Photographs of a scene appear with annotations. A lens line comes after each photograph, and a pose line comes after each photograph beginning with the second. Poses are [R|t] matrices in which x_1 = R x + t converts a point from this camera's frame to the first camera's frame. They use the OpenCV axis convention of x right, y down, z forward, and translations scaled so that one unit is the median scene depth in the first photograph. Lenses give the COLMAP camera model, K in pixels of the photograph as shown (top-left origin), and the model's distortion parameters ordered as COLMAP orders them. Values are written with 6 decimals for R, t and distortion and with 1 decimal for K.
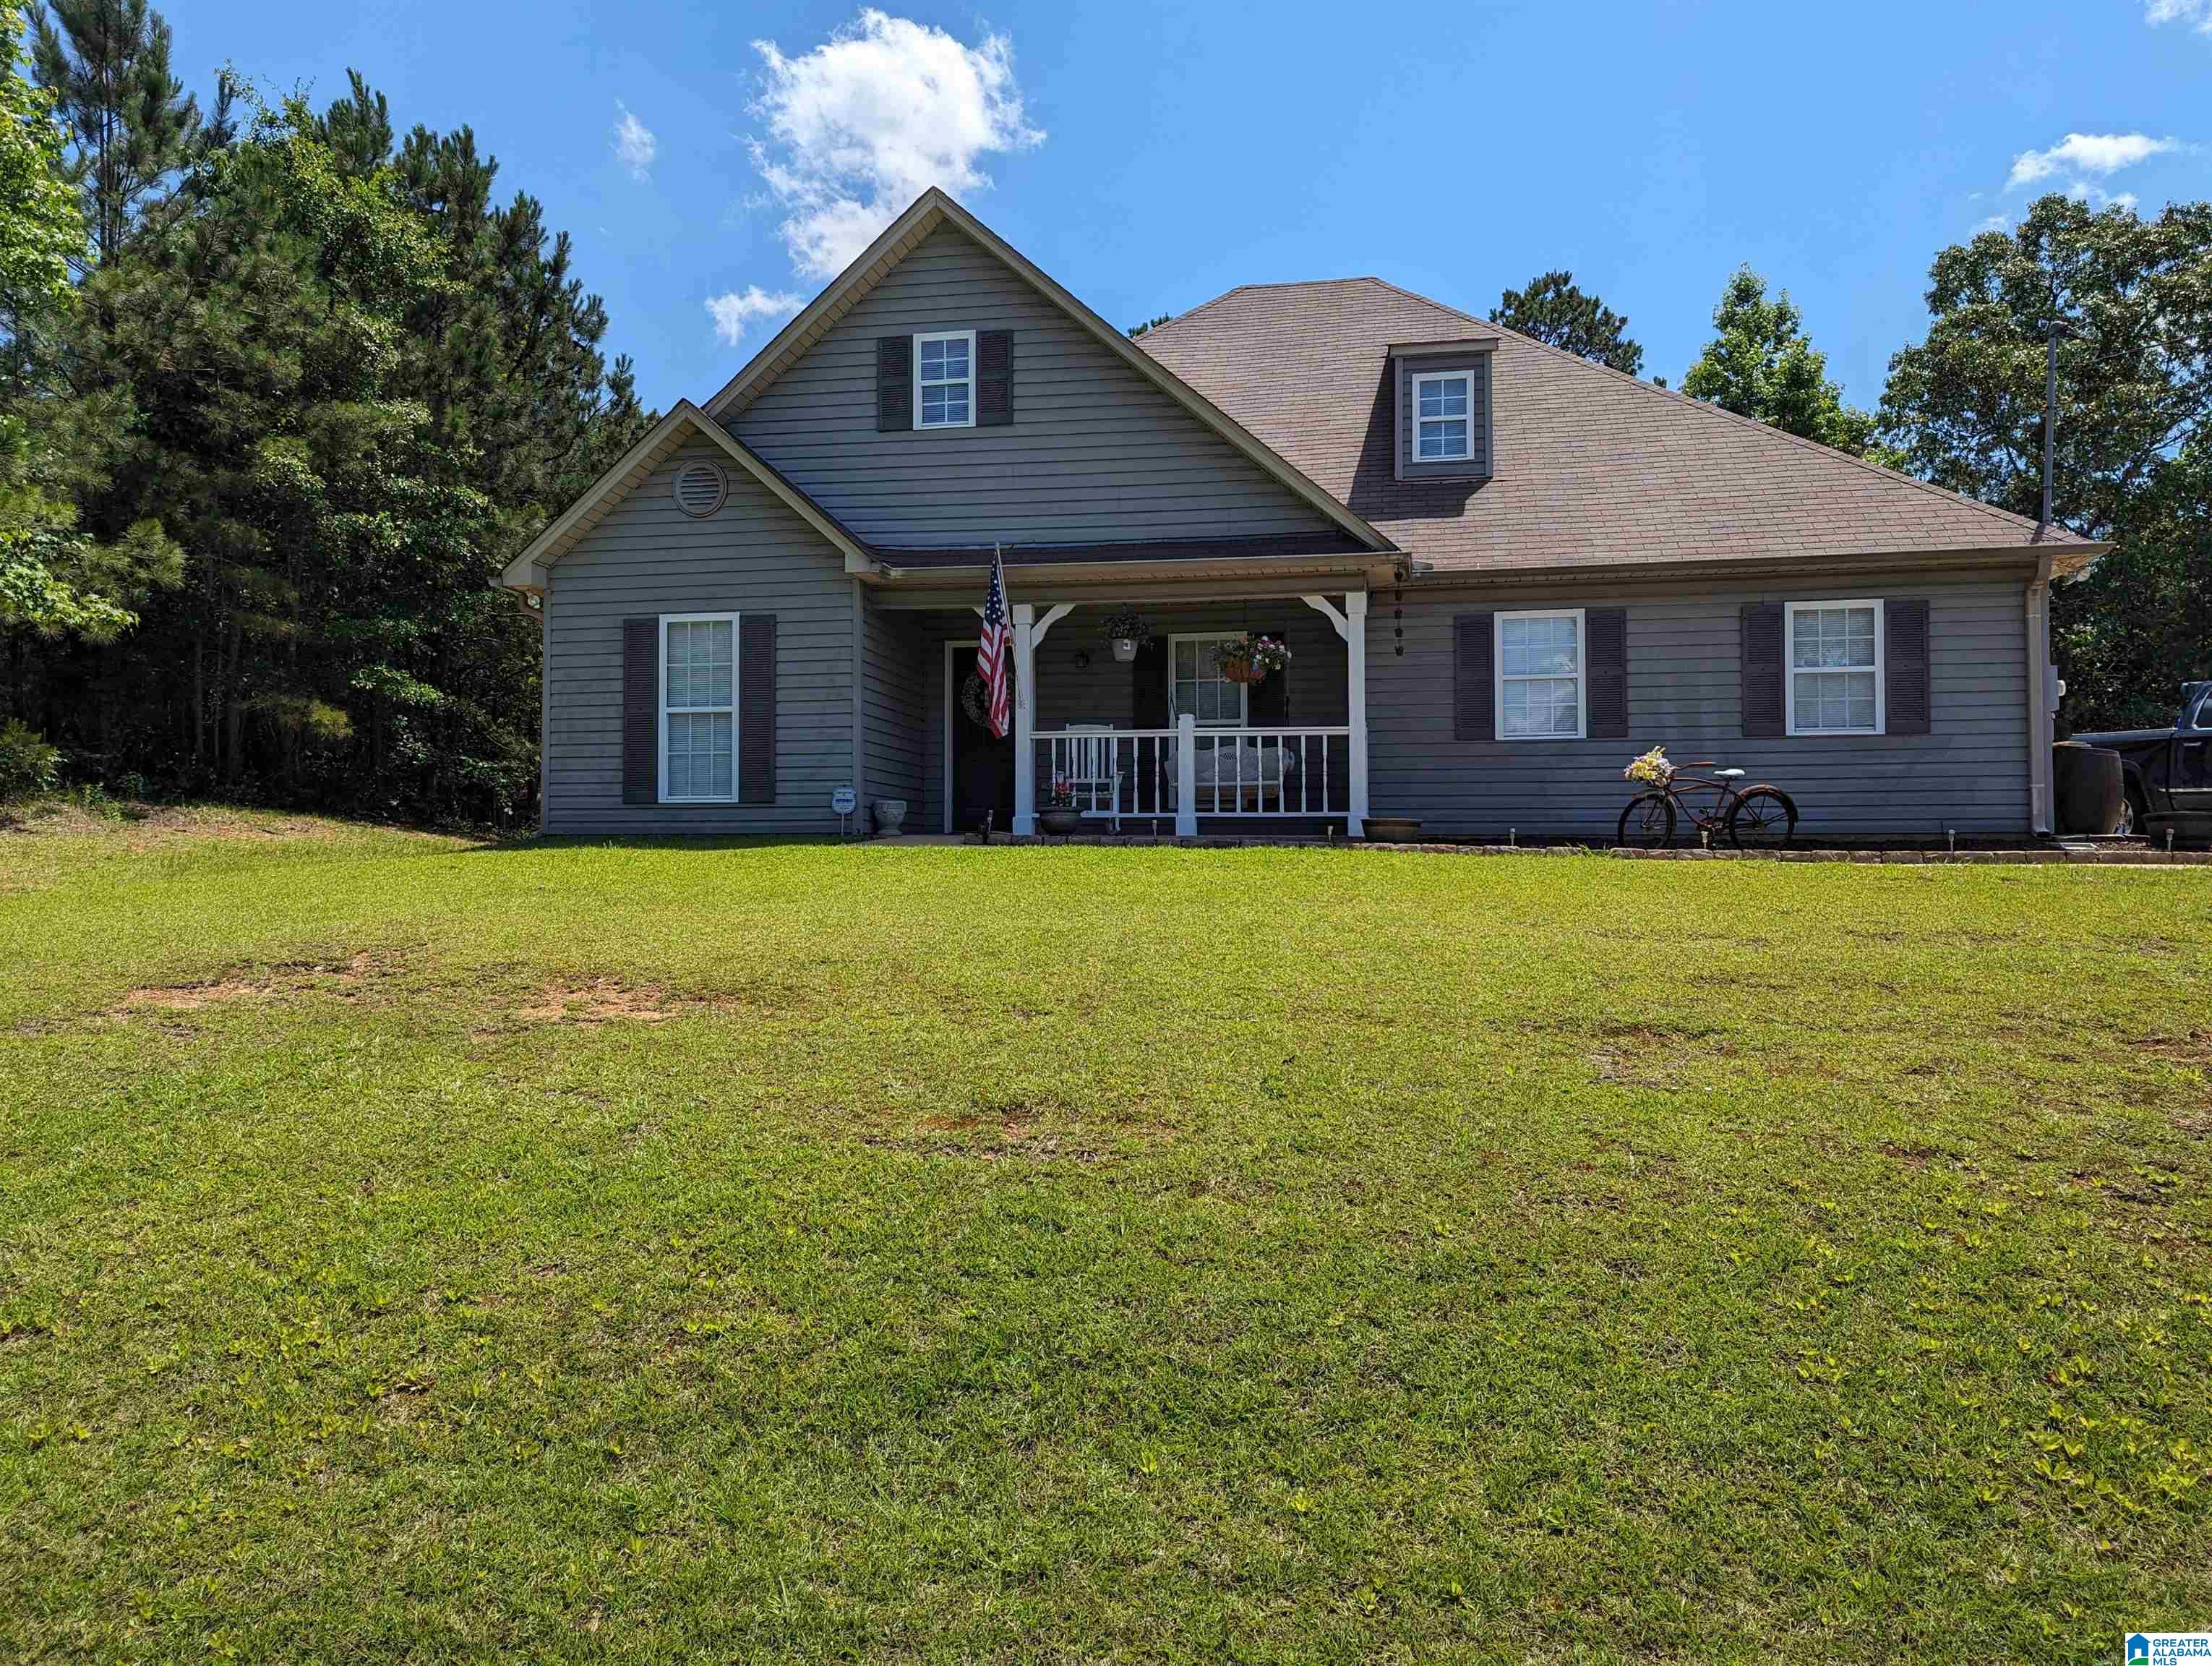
lens RADIAL K [[1559.0, 0, 1104.2], [0, 1559.0, 835.9], [0, 0, 1]] dist [0.060489, -0.058130]
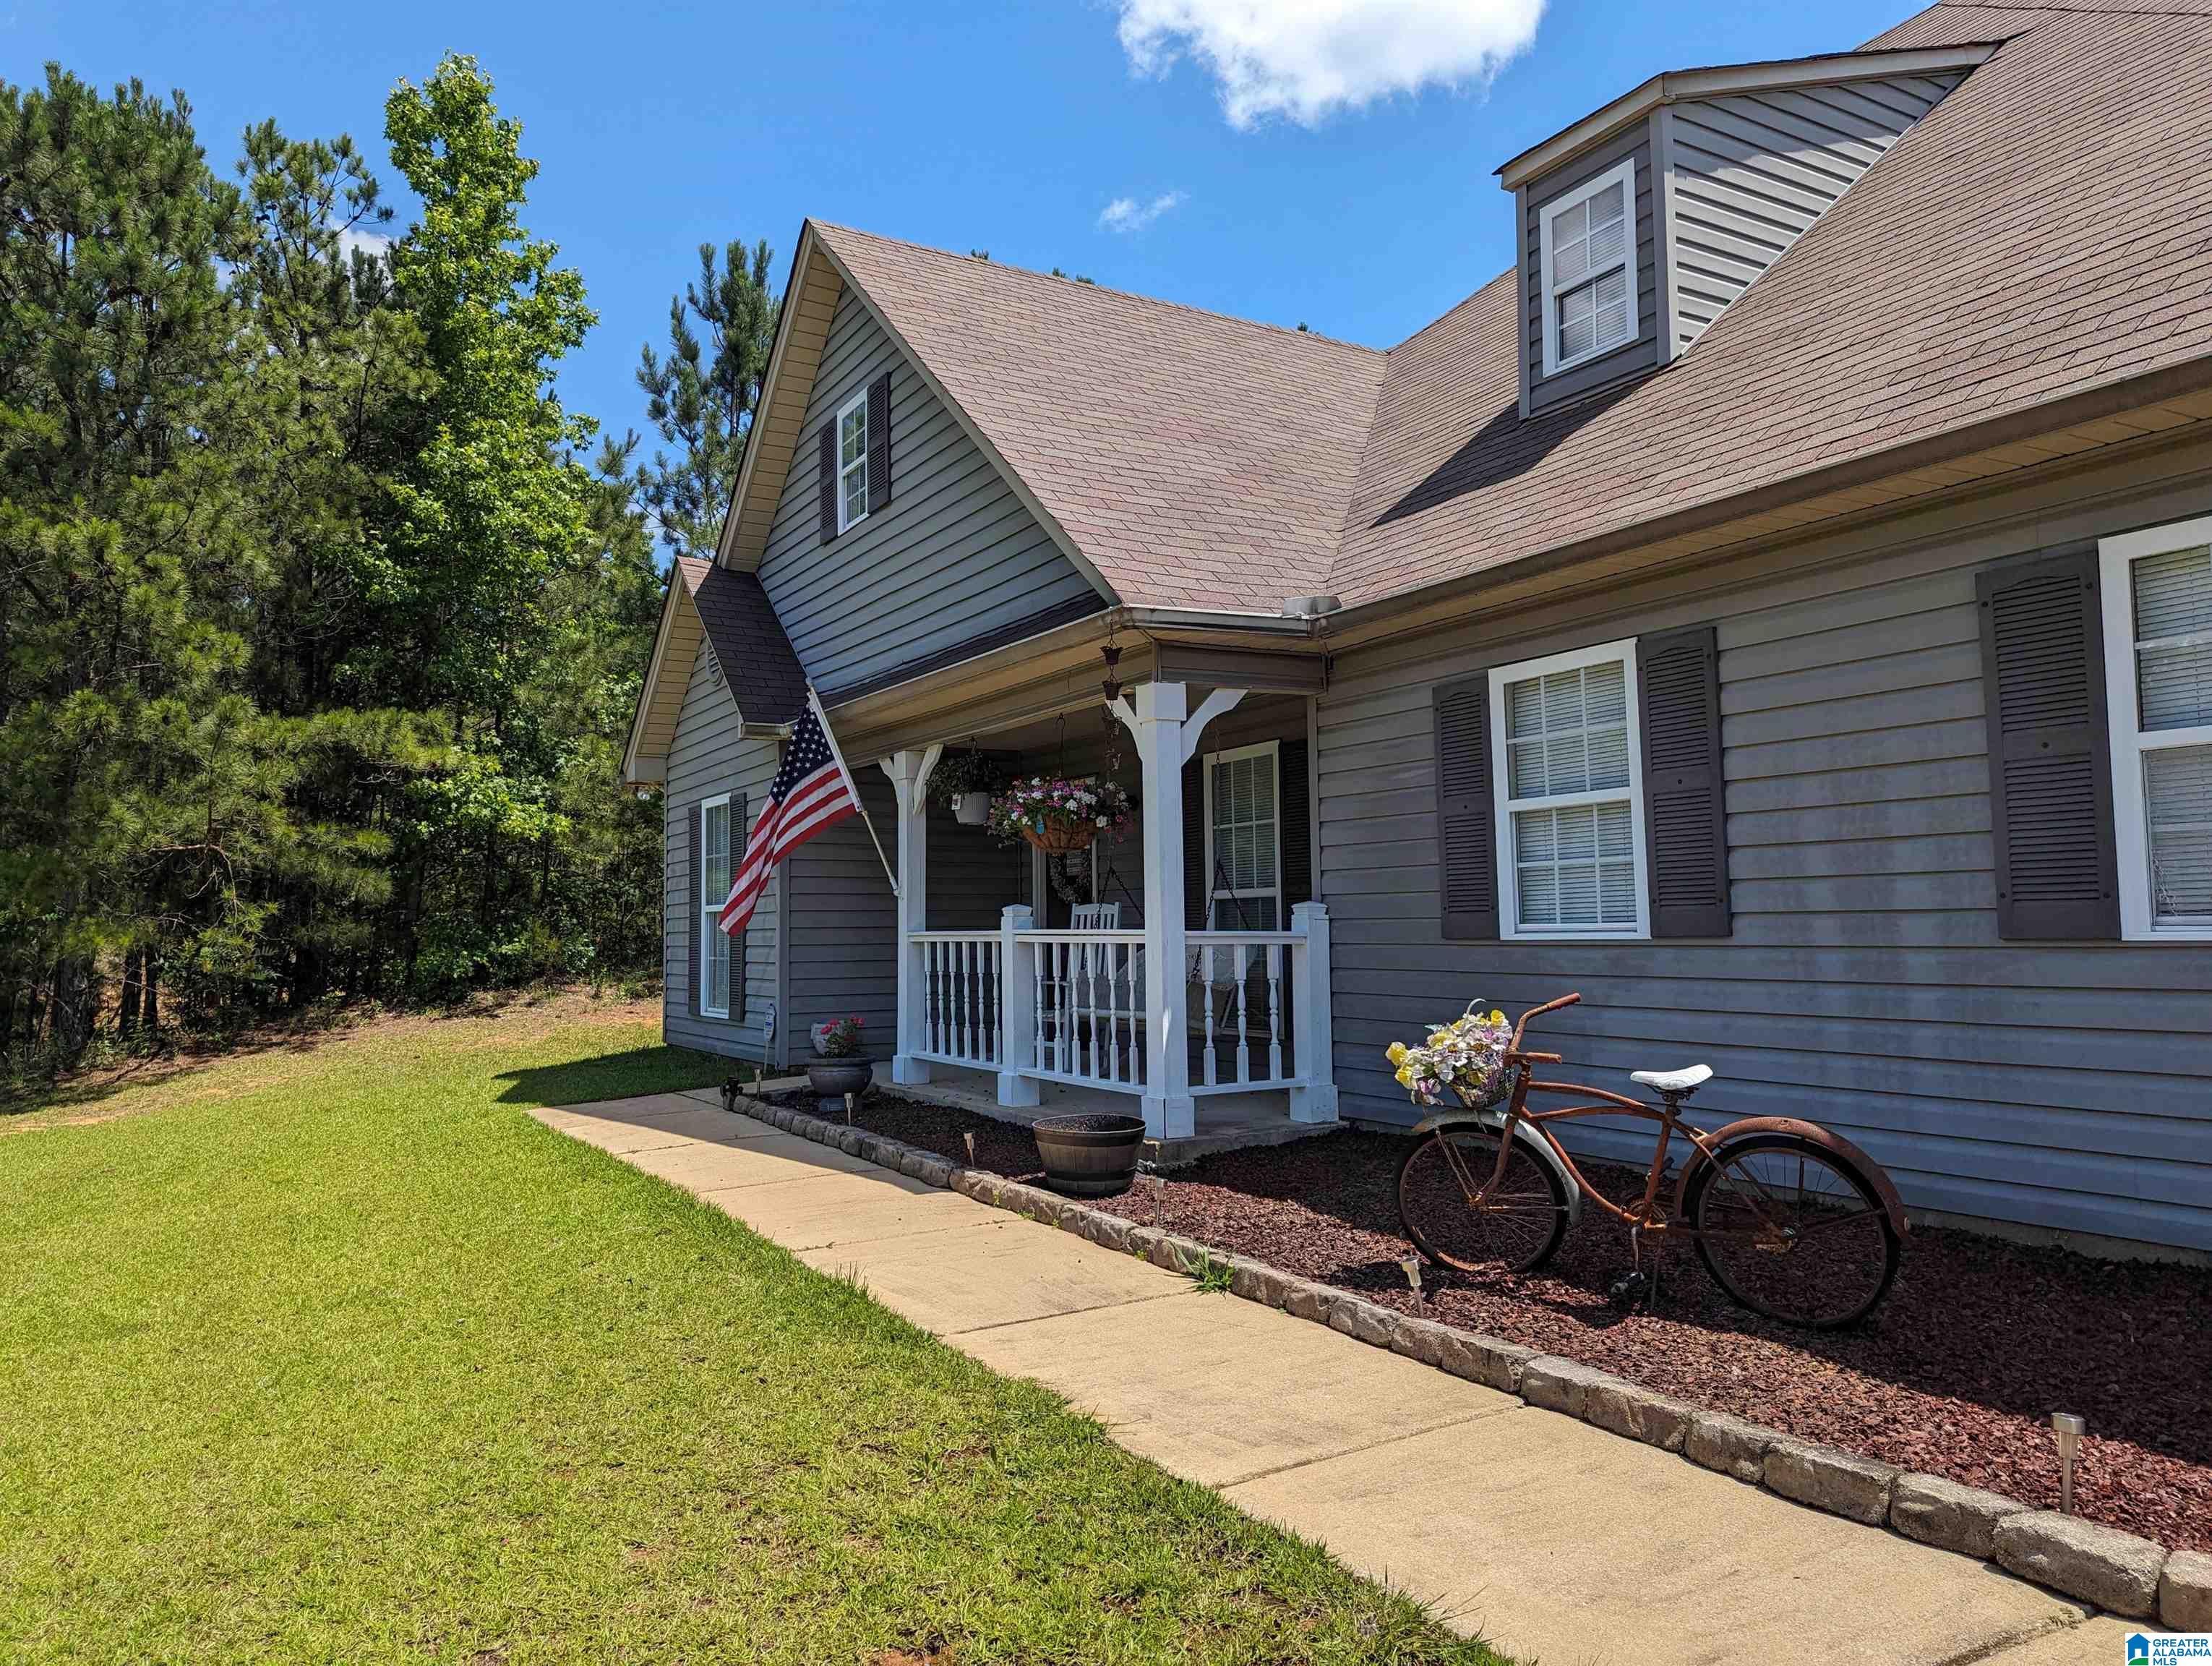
lens RADIAL K [[1559.0, 0, 1108.1], [0, 1559.0, 830.7], [0, 0, 1]] dist [0.060489, -0.058130]
pose [[0.662155, -0.057982, -0.747120, 0.535983], [0.032300, 0.998284, -0.048847, -0.076611], [0.748670, 0.008212, 0.662892, 0.615789]]
